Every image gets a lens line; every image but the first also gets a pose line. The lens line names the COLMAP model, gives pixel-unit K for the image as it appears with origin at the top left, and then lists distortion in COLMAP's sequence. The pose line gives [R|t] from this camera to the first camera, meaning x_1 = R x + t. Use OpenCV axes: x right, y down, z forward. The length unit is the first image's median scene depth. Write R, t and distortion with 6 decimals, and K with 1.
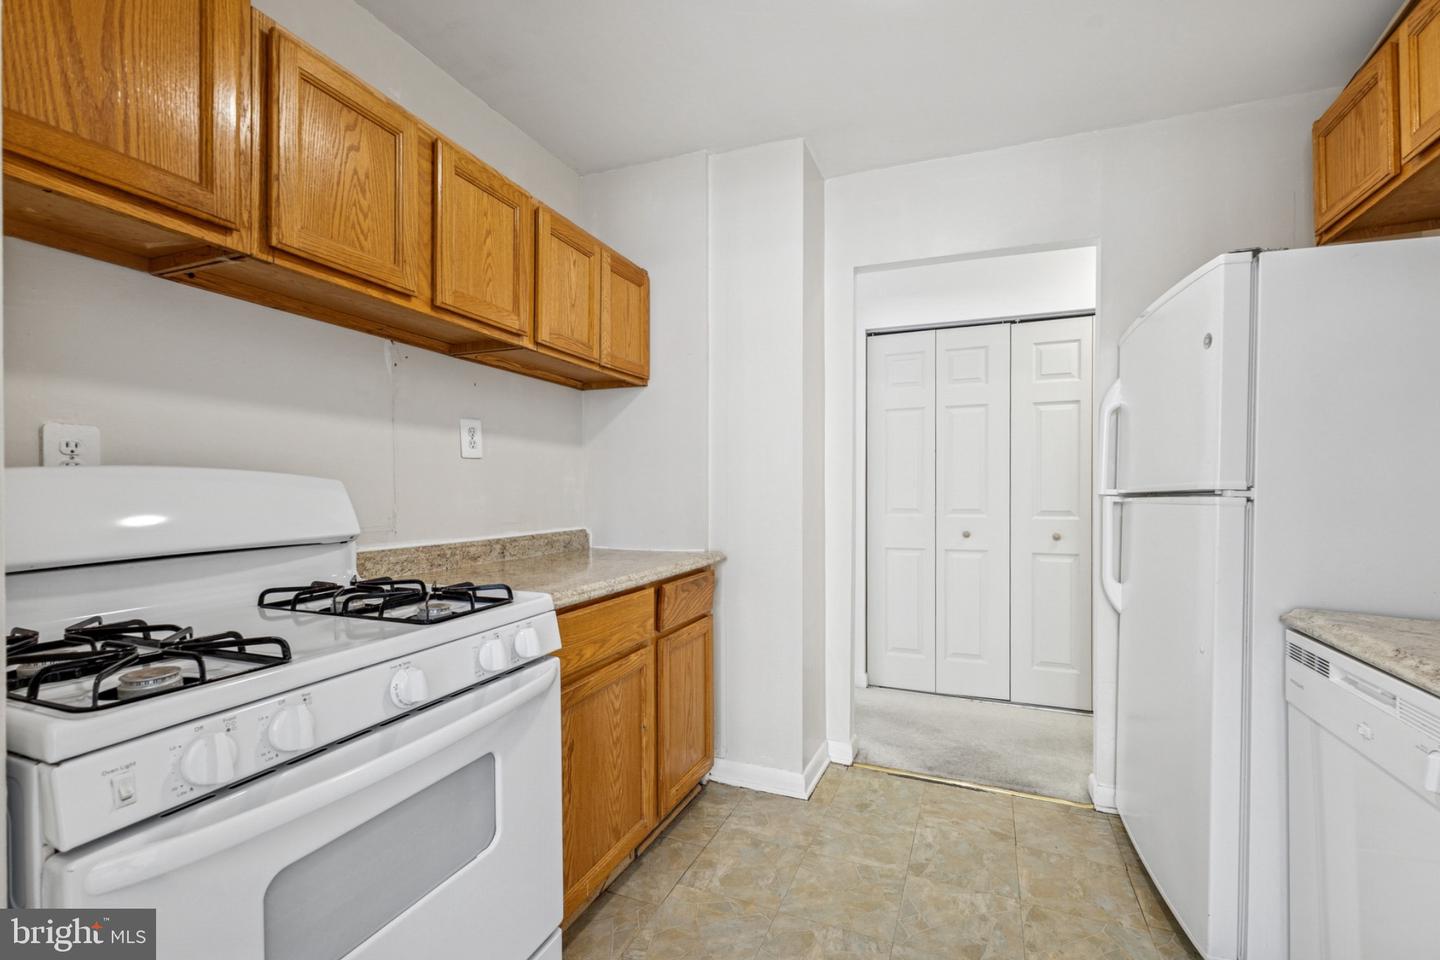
lens RADIAL K [[623.4, 0, 728.8], [0, 623.4, 486.4], [0, 0, 1]] dist [0.002914, -0.000278]
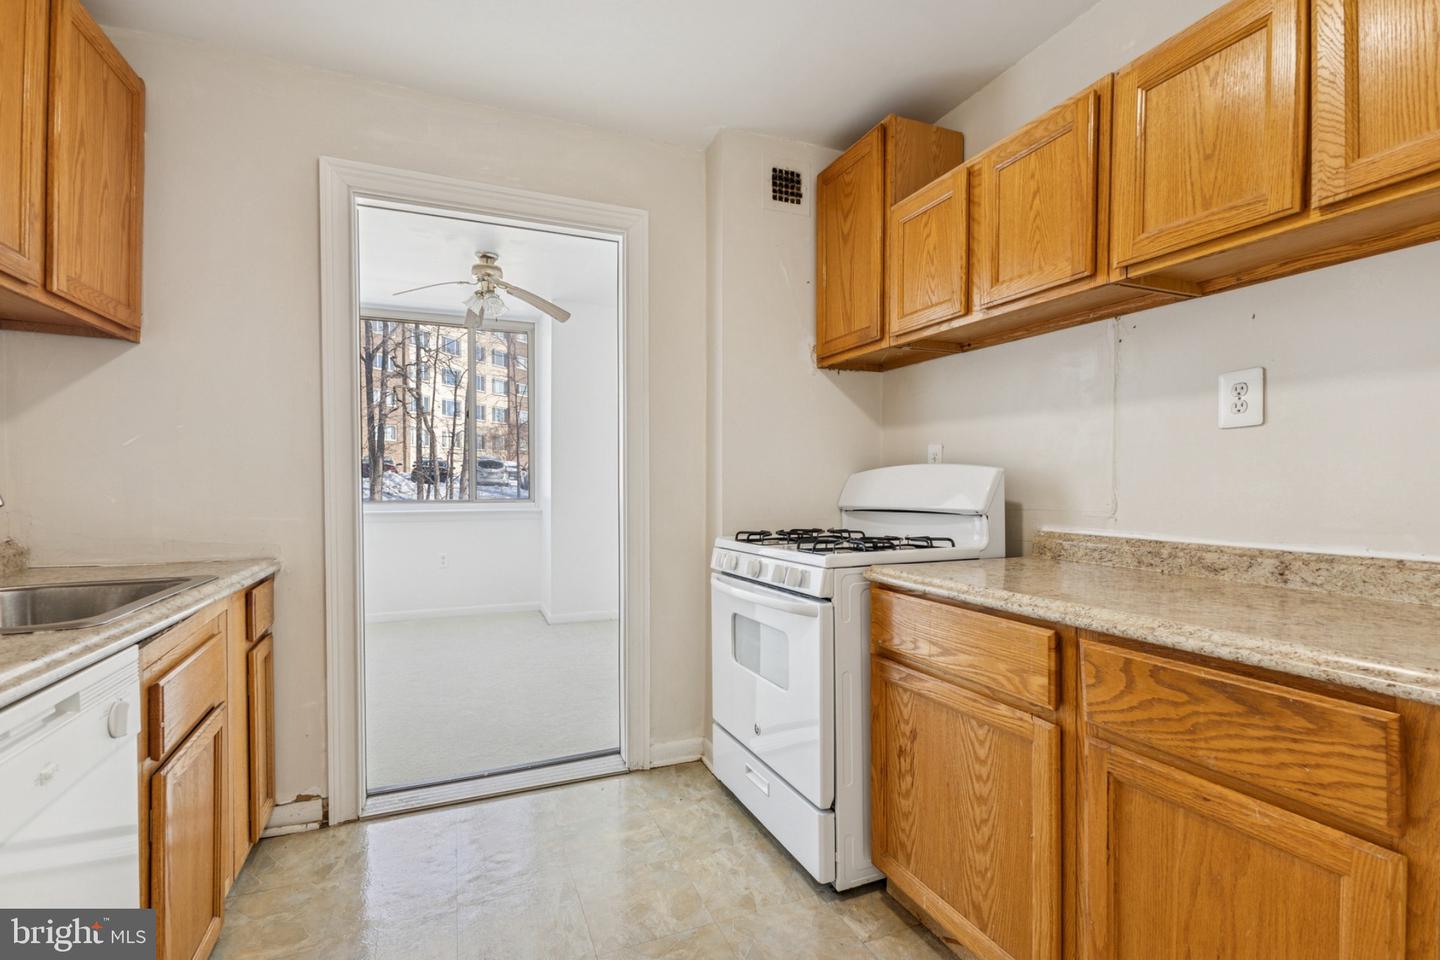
lens RADIAL K [[629.0, 0, 714.1], [0, 629.0, 487.9], [0, 0, 1]] dist [0.000064, -0.000010]
pose [[-0.711362, 0.006270, -0.702798, 0.534708], [0.005324, 0.999980, 0.003532, 0.017671], [0.702805, -0.001230, -0.711381, 1.179641]]
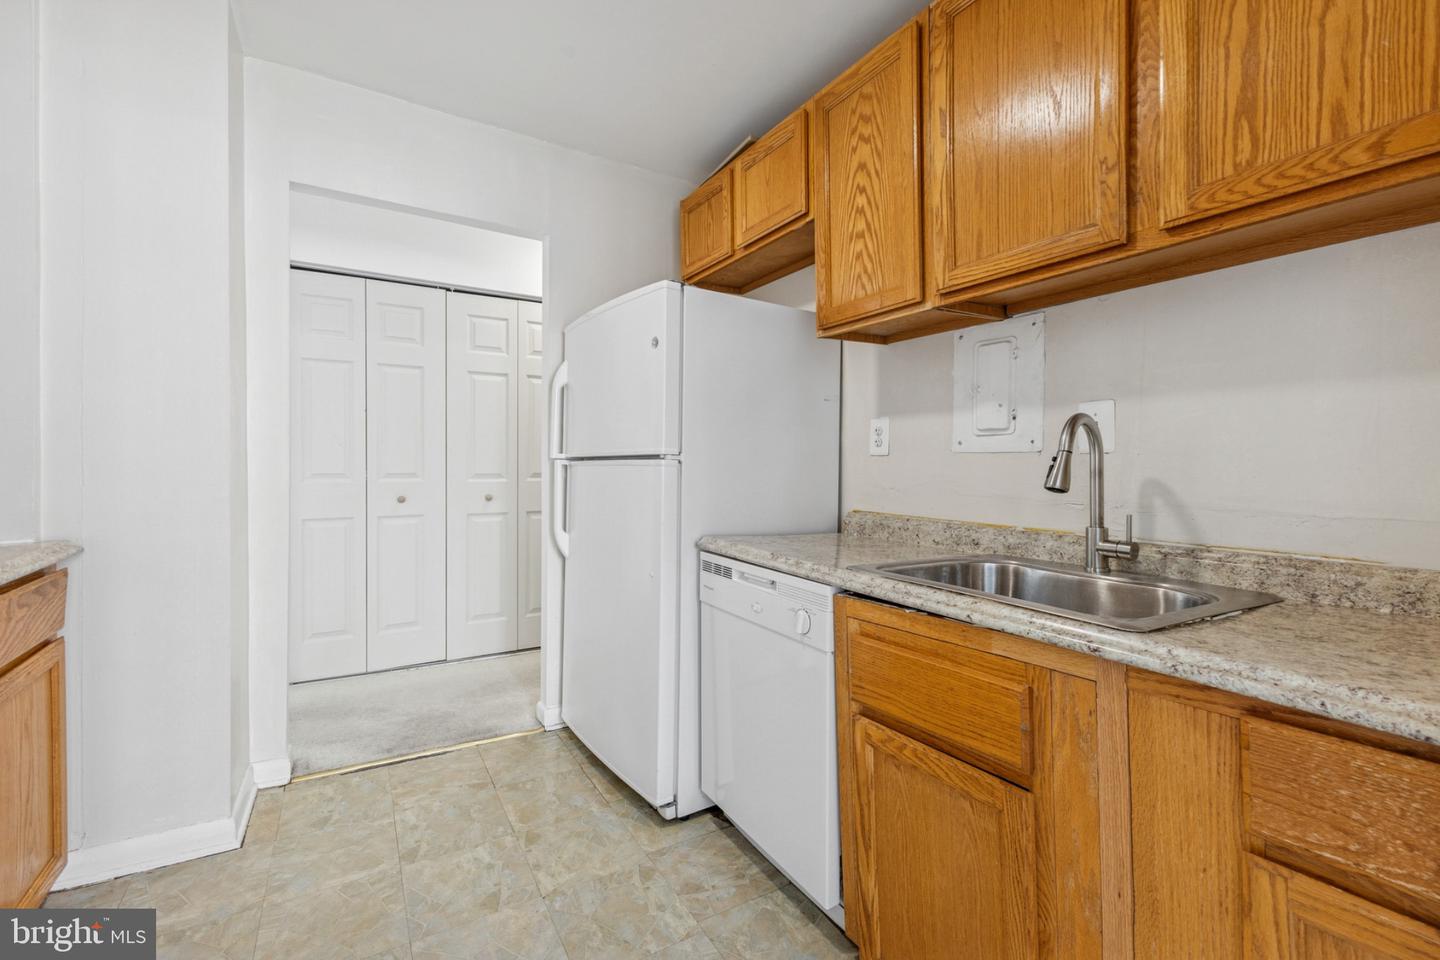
lens RADIAL K [[611.9, 0, 713.0], [0, 611.9, 463.0], [0, 0, 1]] dist [-0.000103, -0.000128]
pose [[0.601158, 0.002095, 0.799128, -0.153922], [-0.016224, 0.999822, 0.009584, 0.006969], [-0.798966, -0.018726, 0.601085, 0.092151]]
